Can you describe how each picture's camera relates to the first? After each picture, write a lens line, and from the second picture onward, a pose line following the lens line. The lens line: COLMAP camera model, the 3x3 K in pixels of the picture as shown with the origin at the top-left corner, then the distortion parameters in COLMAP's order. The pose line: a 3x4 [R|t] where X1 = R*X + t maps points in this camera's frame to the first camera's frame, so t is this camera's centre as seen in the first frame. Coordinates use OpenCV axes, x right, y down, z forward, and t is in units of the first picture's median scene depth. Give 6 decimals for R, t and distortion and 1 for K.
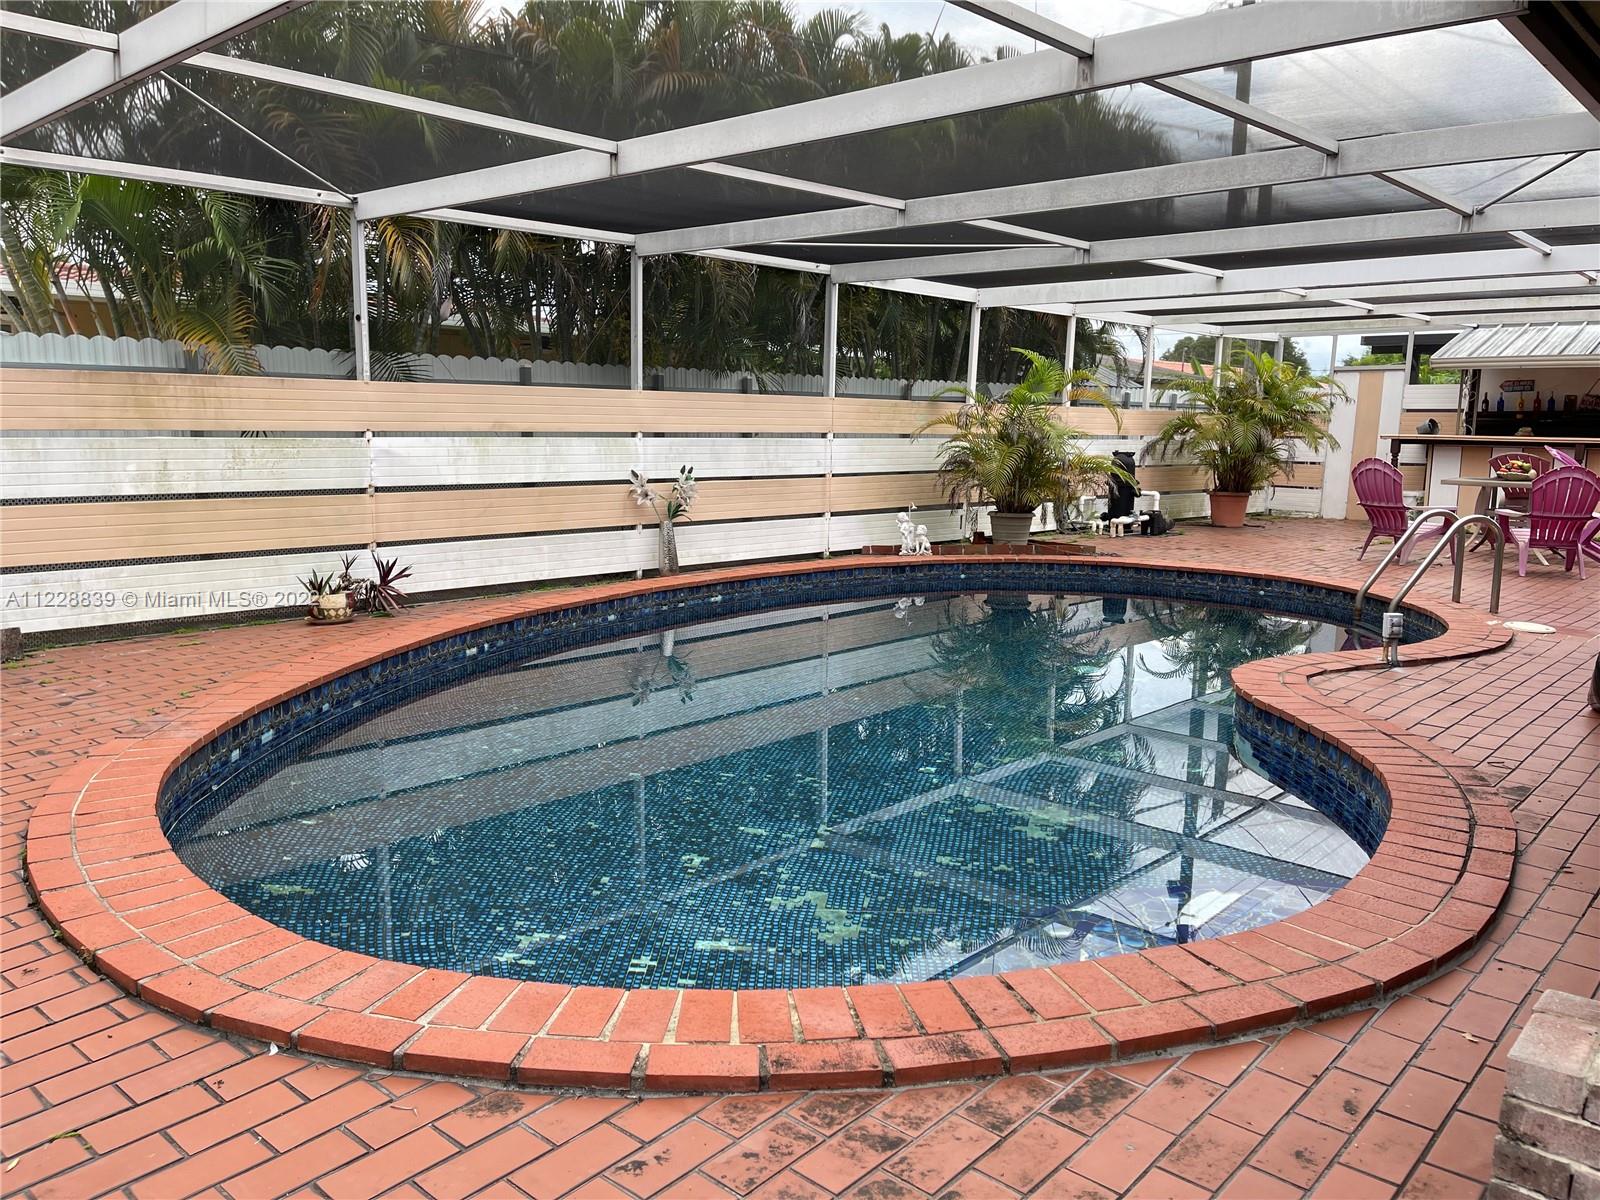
lens RADIAL K [[1205.3, 0, 802.7], [0, 1205.3, 607.4], [0, 0, 1]] dist [0.086900, -0.136579]
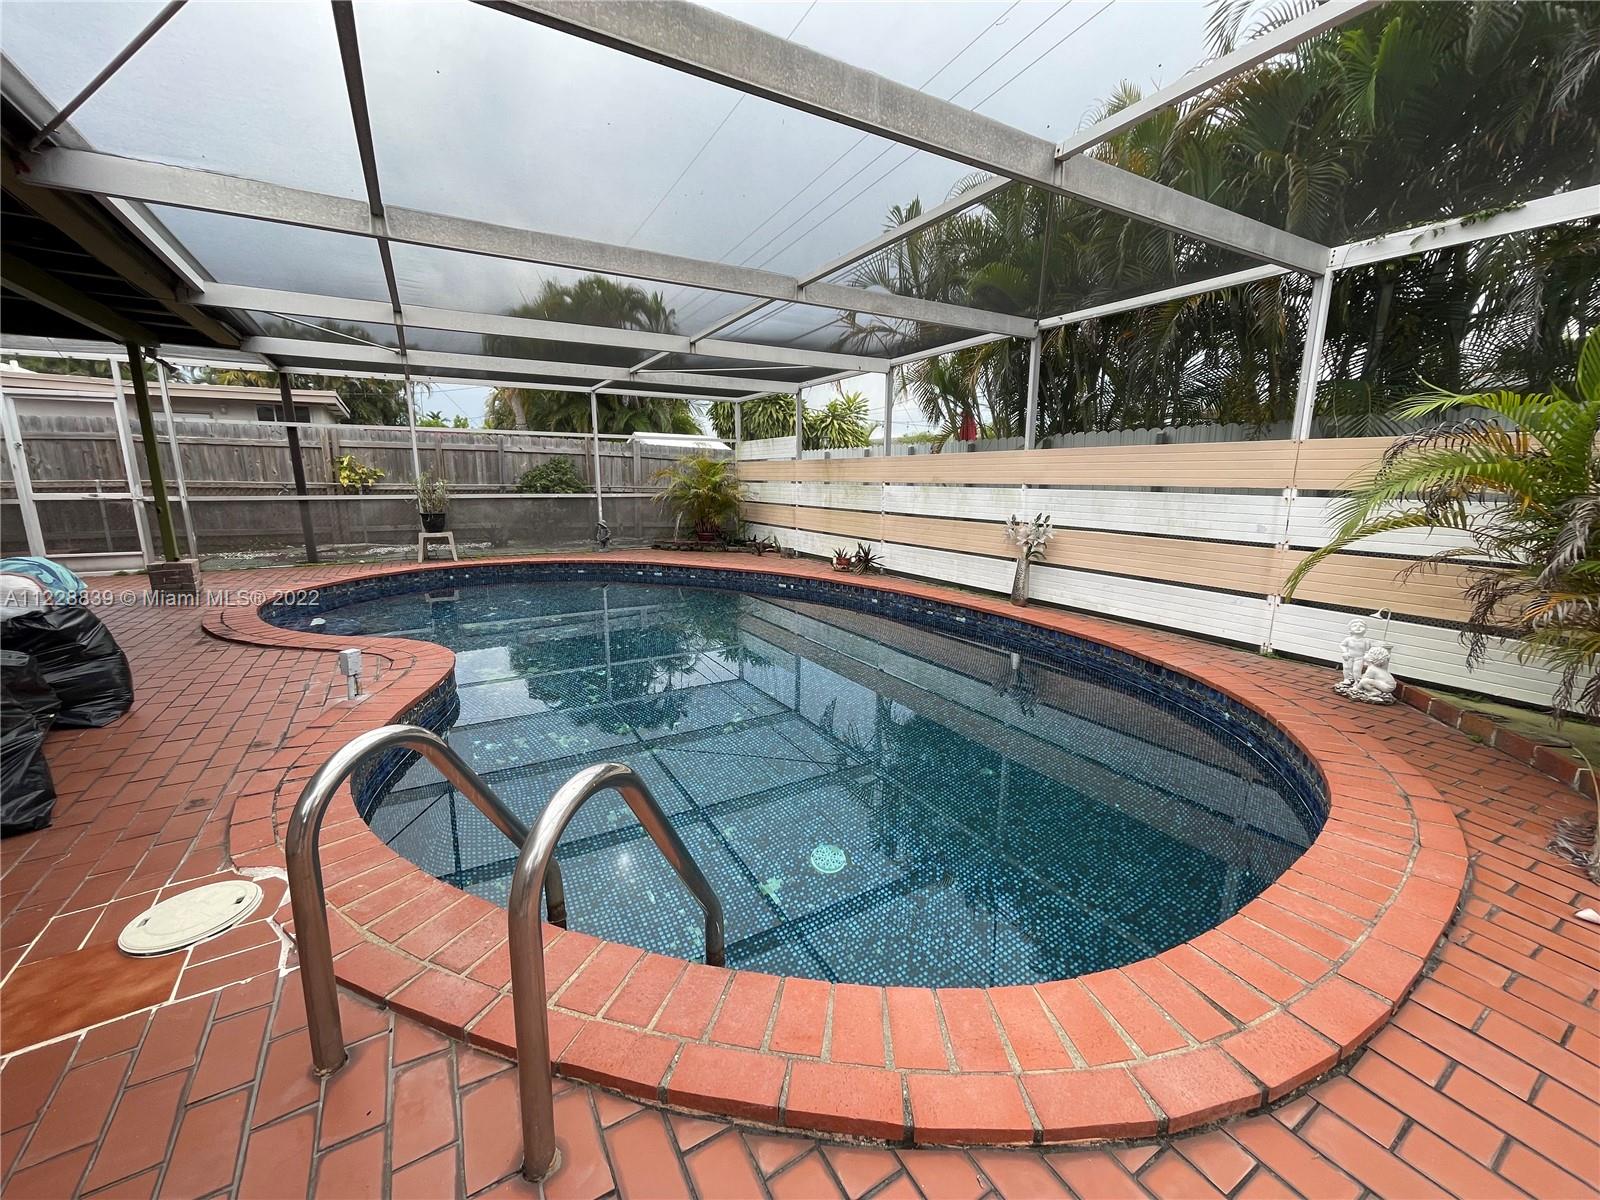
lens RADIAL K [[644.4, 0, 800.0], [0, 644.4, 600.0], [0, 0, 1]] dist [-0.001266, -0.000070]
pose [[-0.300477, 0.165619, -0.939299, 0.541437], [-0.154106, 0.963439, 0.219173, -0.132834], [0.941257, 0.210608, -0.263969, 0.933064]]
